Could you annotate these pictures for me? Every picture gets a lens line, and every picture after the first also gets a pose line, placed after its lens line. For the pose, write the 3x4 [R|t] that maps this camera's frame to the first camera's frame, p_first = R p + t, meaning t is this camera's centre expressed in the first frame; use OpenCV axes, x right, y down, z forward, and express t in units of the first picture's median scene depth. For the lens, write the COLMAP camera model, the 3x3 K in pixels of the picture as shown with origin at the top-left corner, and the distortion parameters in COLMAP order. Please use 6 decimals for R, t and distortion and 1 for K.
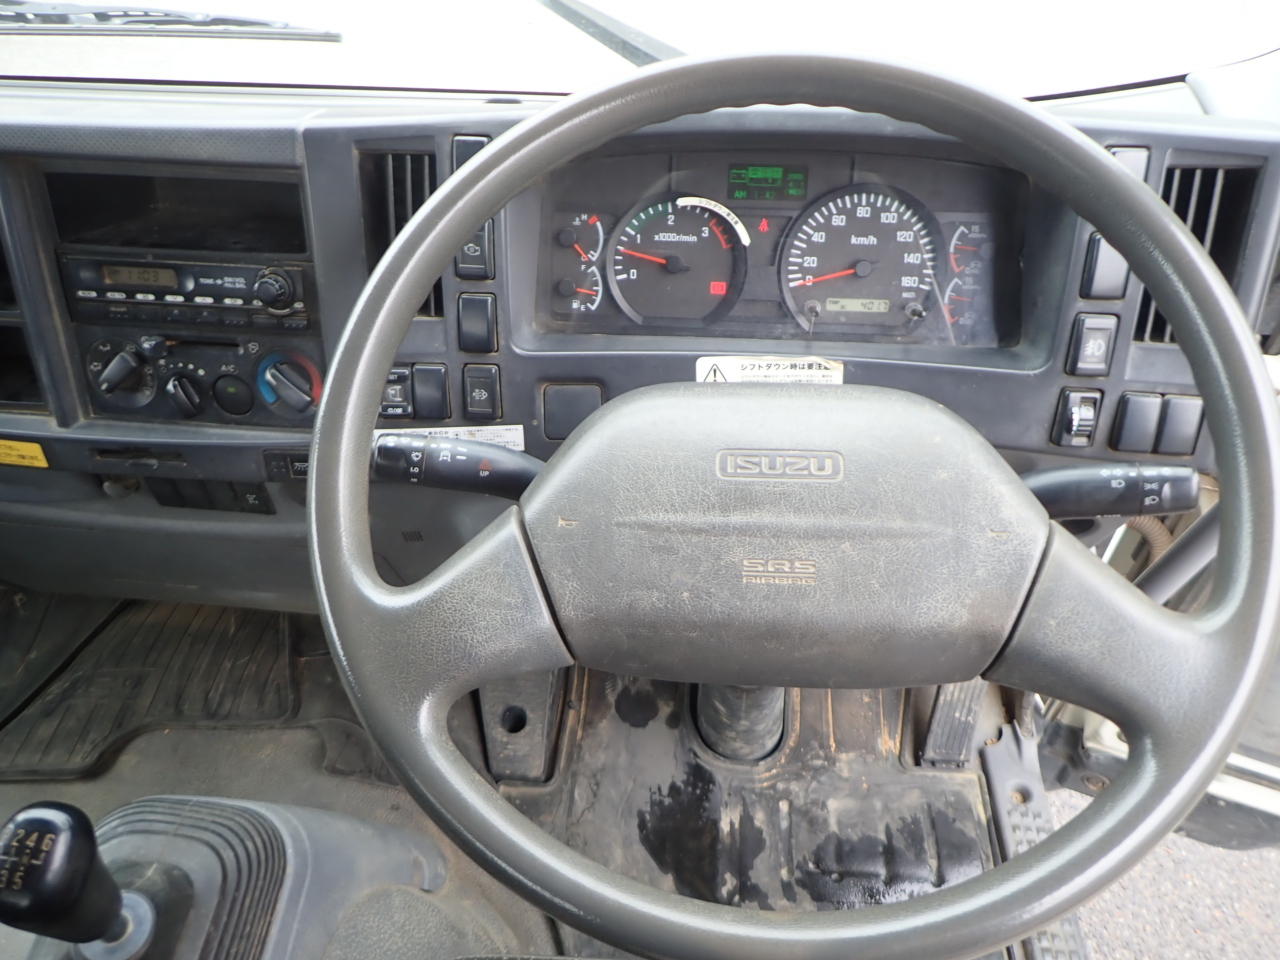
lens RADIAL K [[934.0, 0, 633.2], [0, 934.0, 487.2], [0, 0, 1]] dist [0.014342, -0.025234]
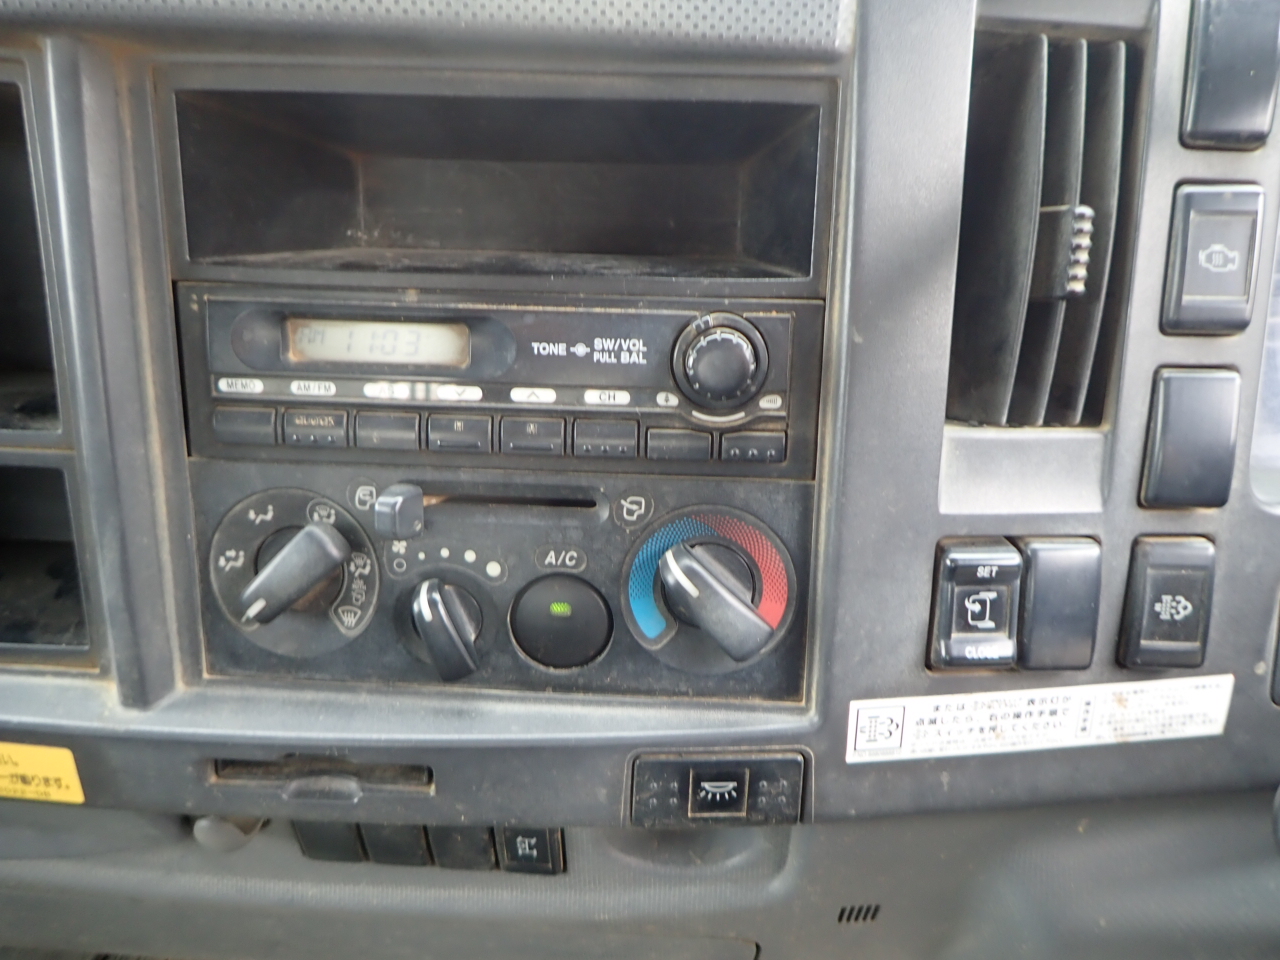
lens RADIAL K [[934.0, 0, 637.7], [0, 934.0, 474.4], [0, 0, 1]] dist [0.014342, -0.025234]
pose [[0.998607, -0.014611, 0.050694, -0.417503], [0.024738, 0.978384, -0.205313, -0.076459], [-0.046598, 0.206281, 0.977383, 0.577716]]
